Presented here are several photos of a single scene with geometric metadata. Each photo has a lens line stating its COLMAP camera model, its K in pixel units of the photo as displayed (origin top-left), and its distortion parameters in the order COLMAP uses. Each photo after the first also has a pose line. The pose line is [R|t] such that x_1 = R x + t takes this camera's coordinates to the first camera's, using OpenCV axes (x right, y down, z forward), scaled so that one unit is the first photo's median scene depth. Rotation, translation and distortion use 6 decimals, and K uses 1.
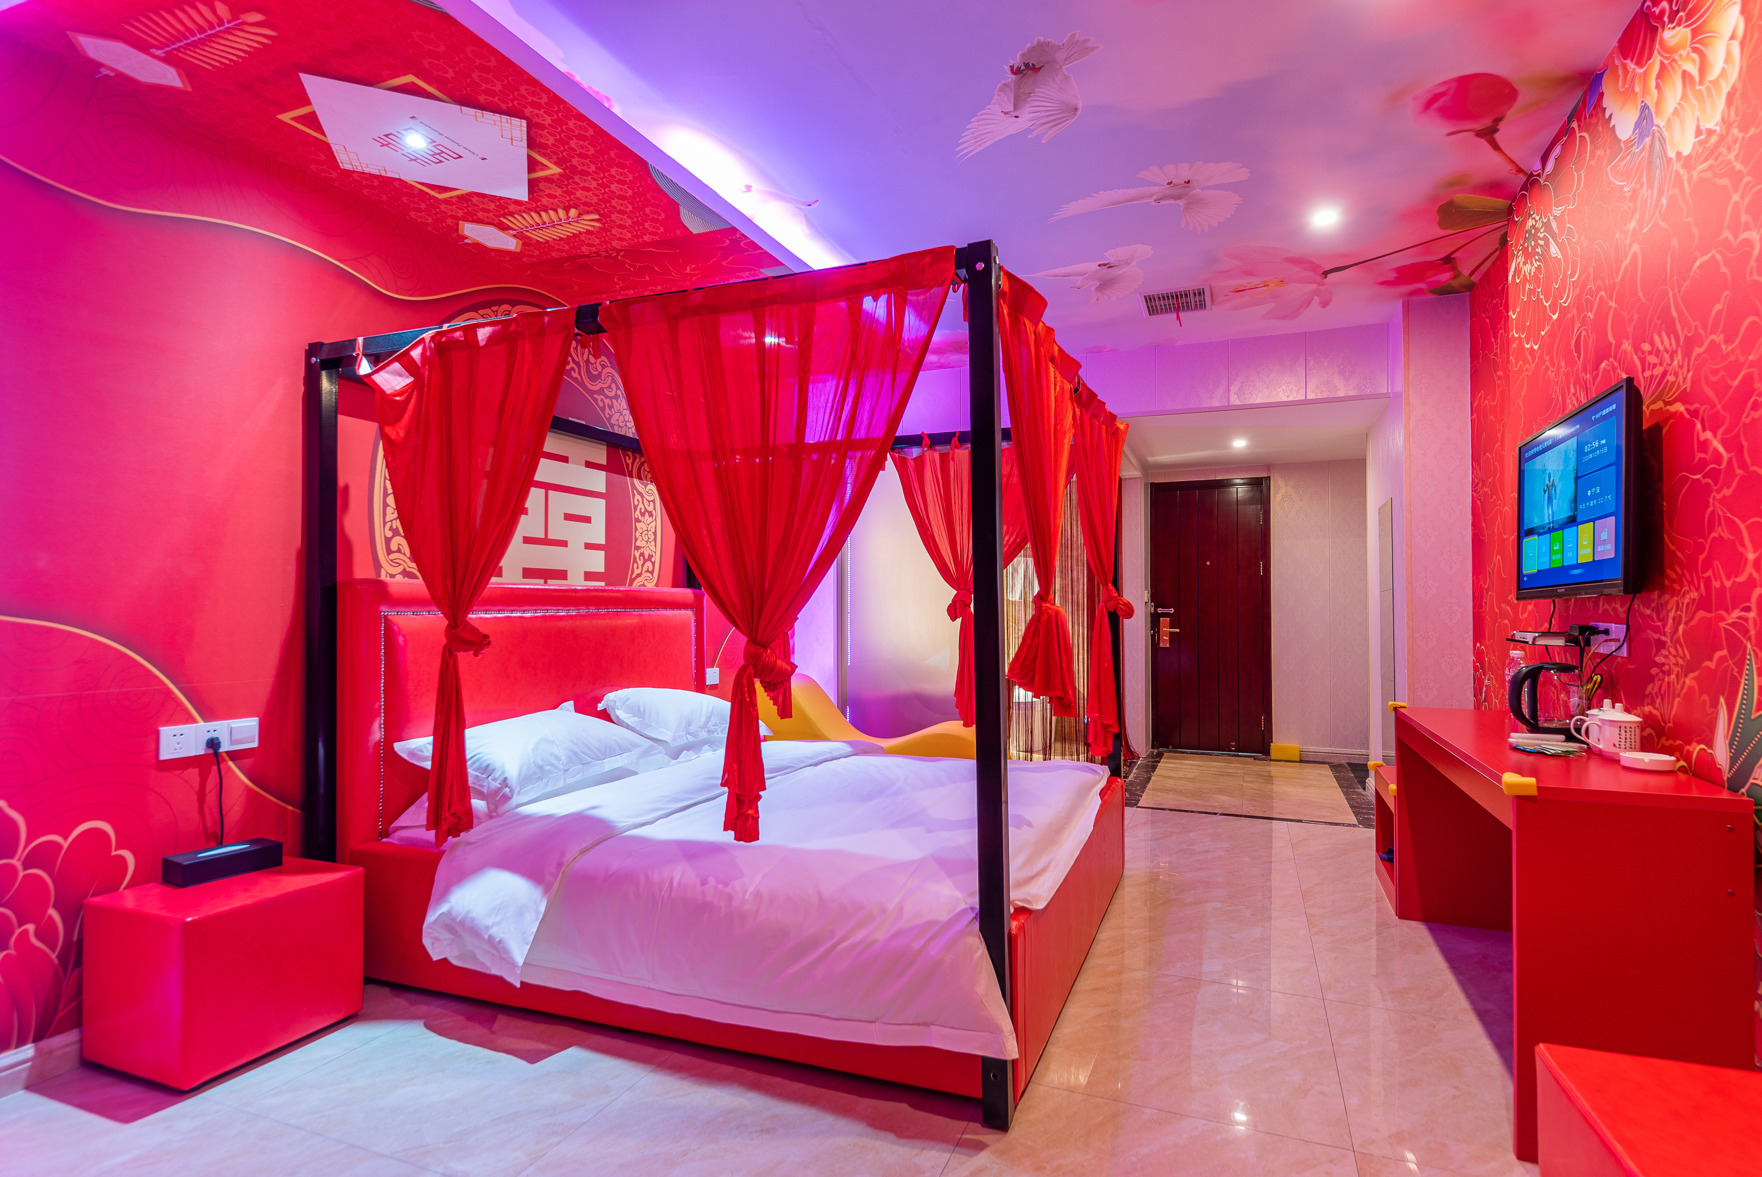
lens RADIAL K [[881.1, 0, 881.0], [0, 881.1, 590.9], [0, 0, 1]] dist [0.003712, -0.001098]
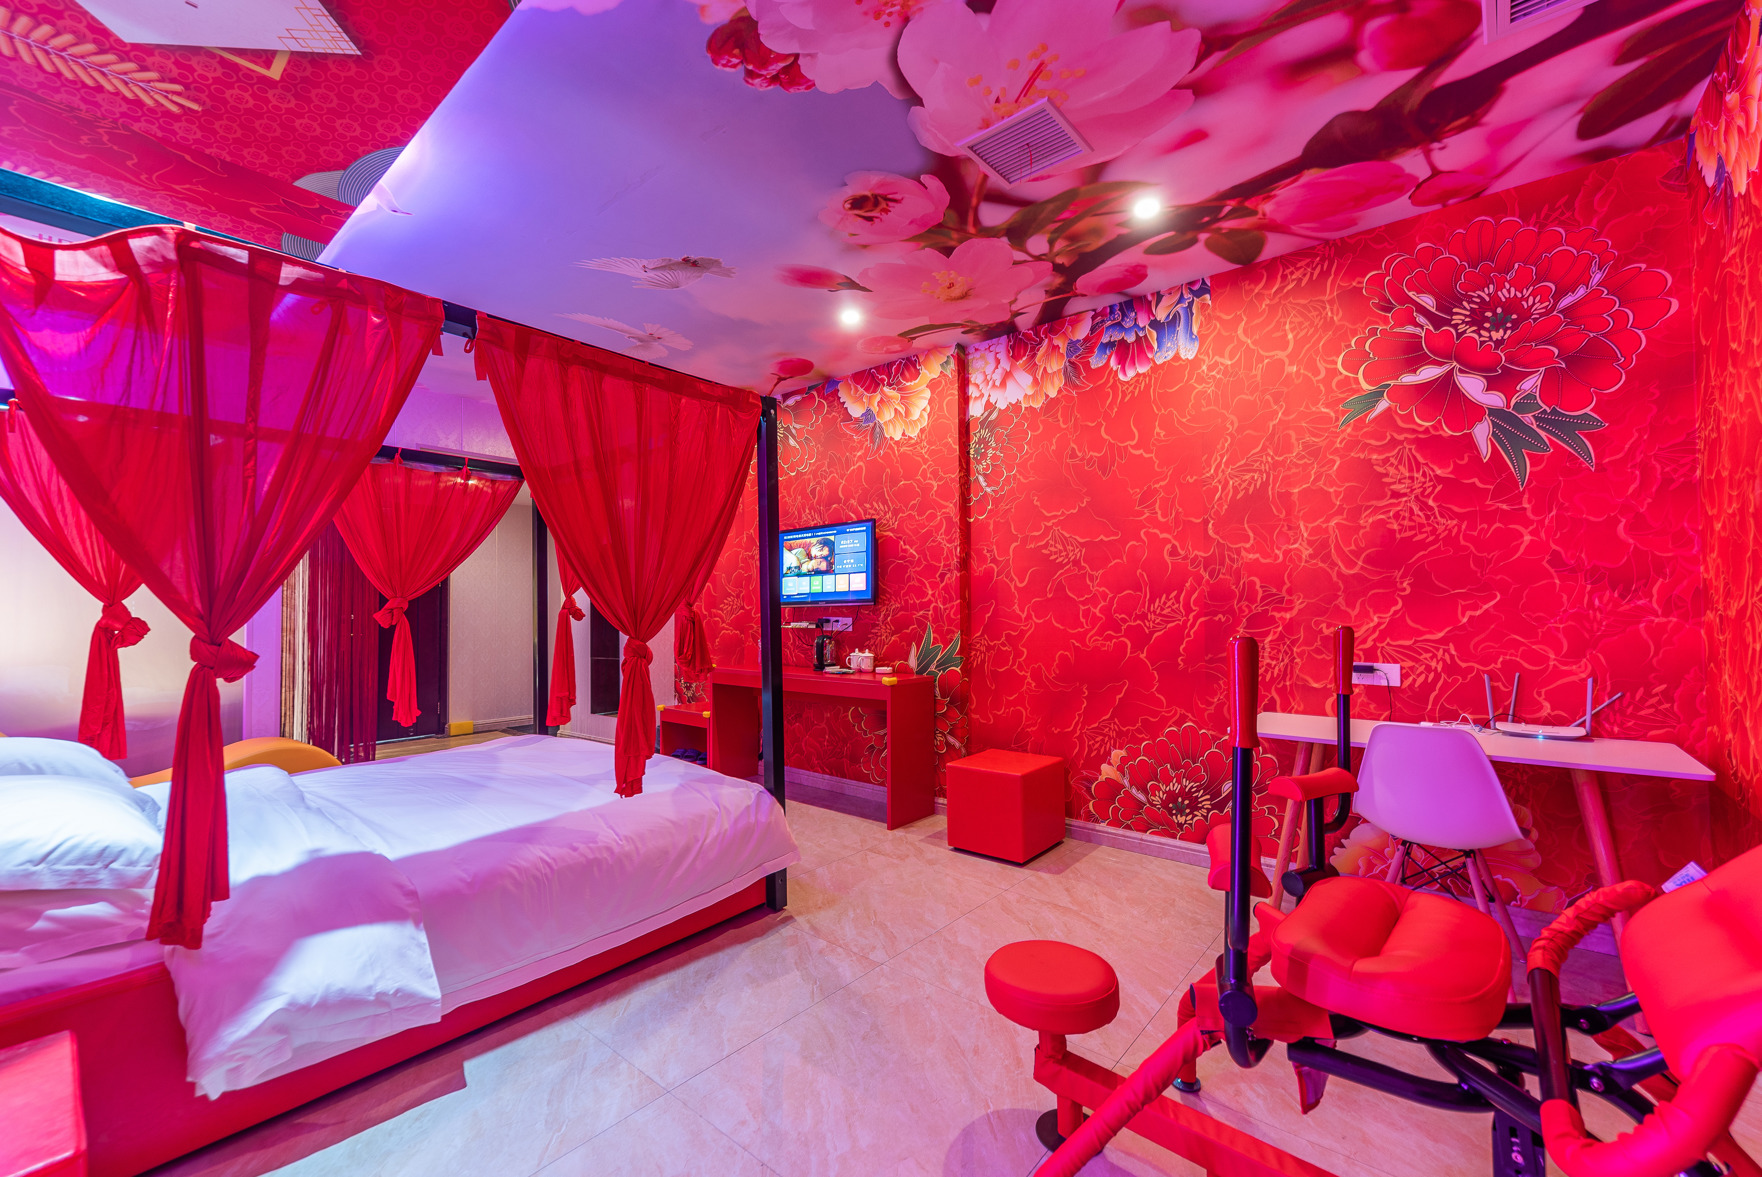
lens RADIAL K [[704.0, 0, 897.1], [0, 704.0, 593.7], [0, 0, 1]] dist [0.000157, -0.000027]
pose [[0.301717, 0.018566, 0.953217, -0.869621], [-0.010465, 0.999815, -0.016161, 0.002930], [-0.953340, -0.005099, 0.301856, 0.278553]]
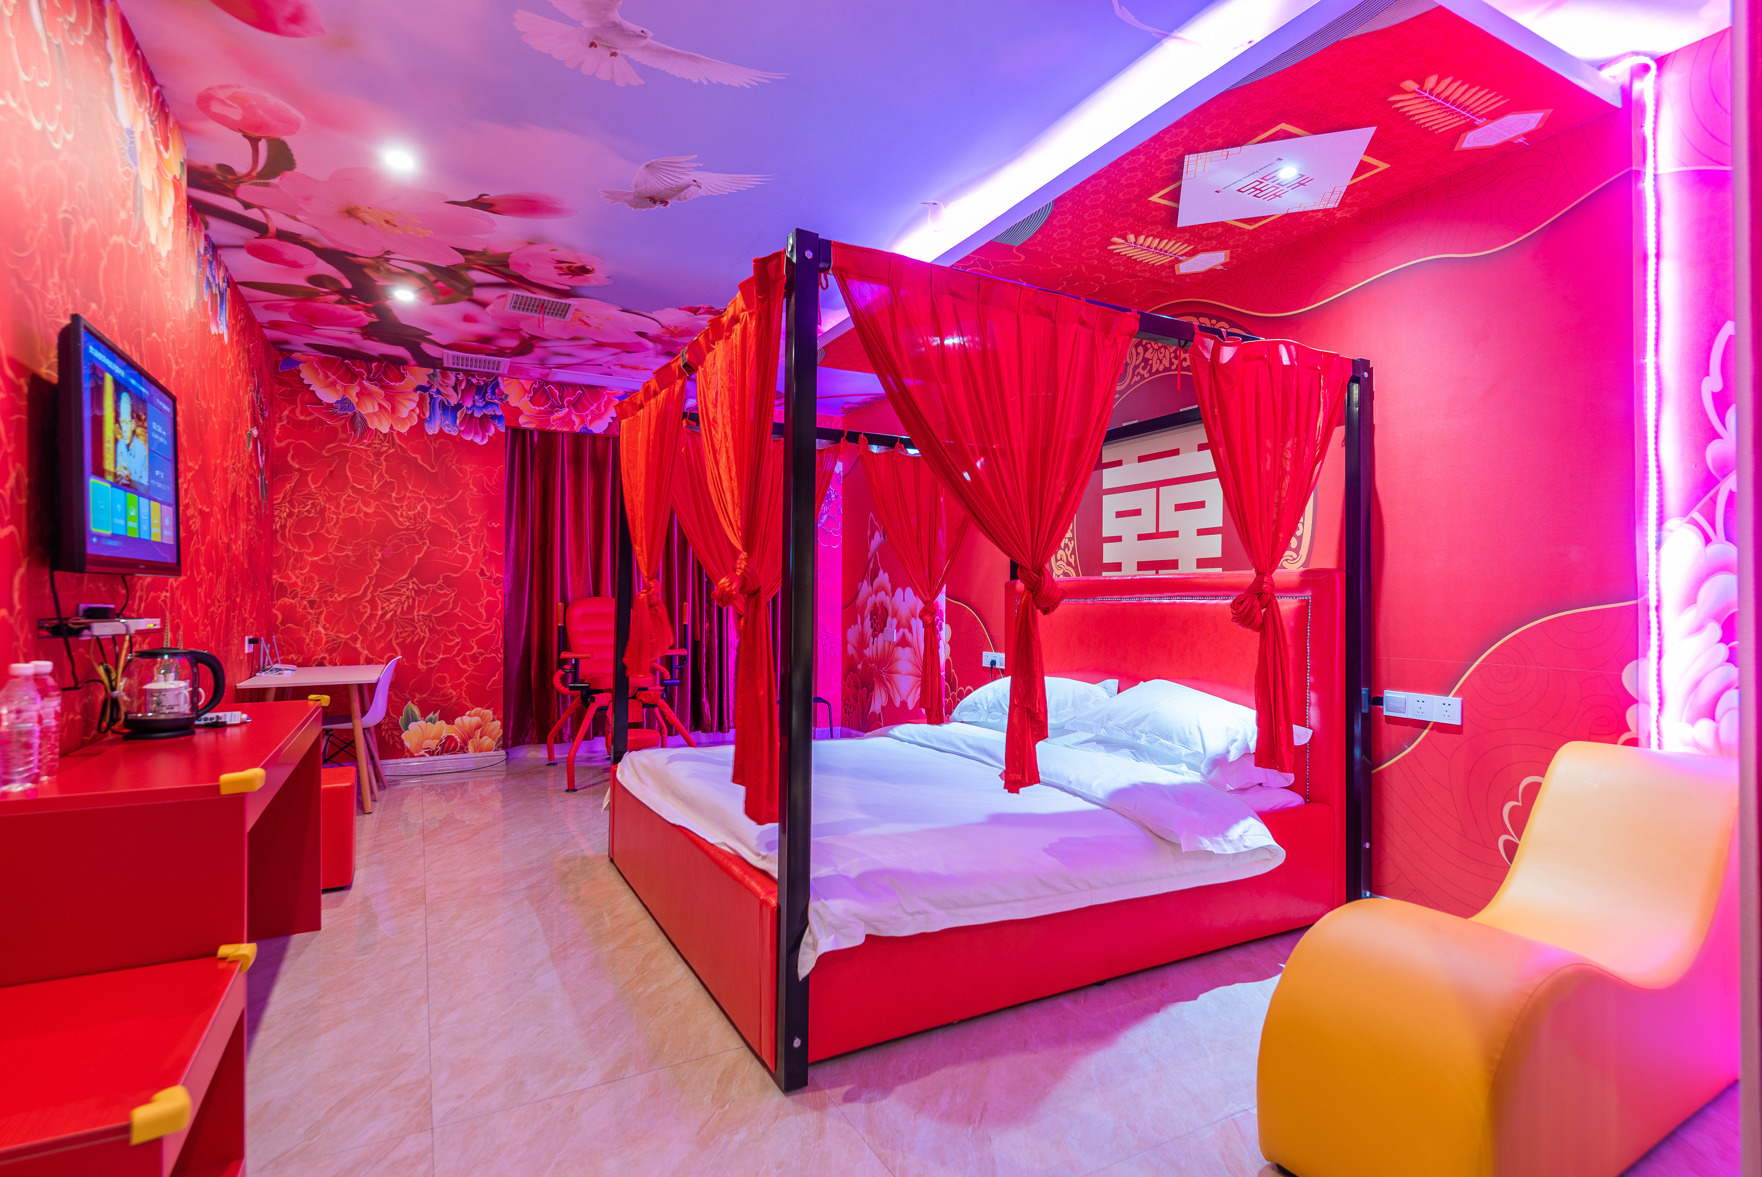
lens RADIAL K [[881.1, 0, 913.6], [0, 881.1, 596.7], [0, 0, 1]] dist [0.003712, -0.001098]
pose [[-0.619426, -0.007993, -0.785015, 0.969879], [0.012141, 0.999731, -0.019759, 0.055470], [0.784961, -0.021770, -0.619162, 2.106369]]
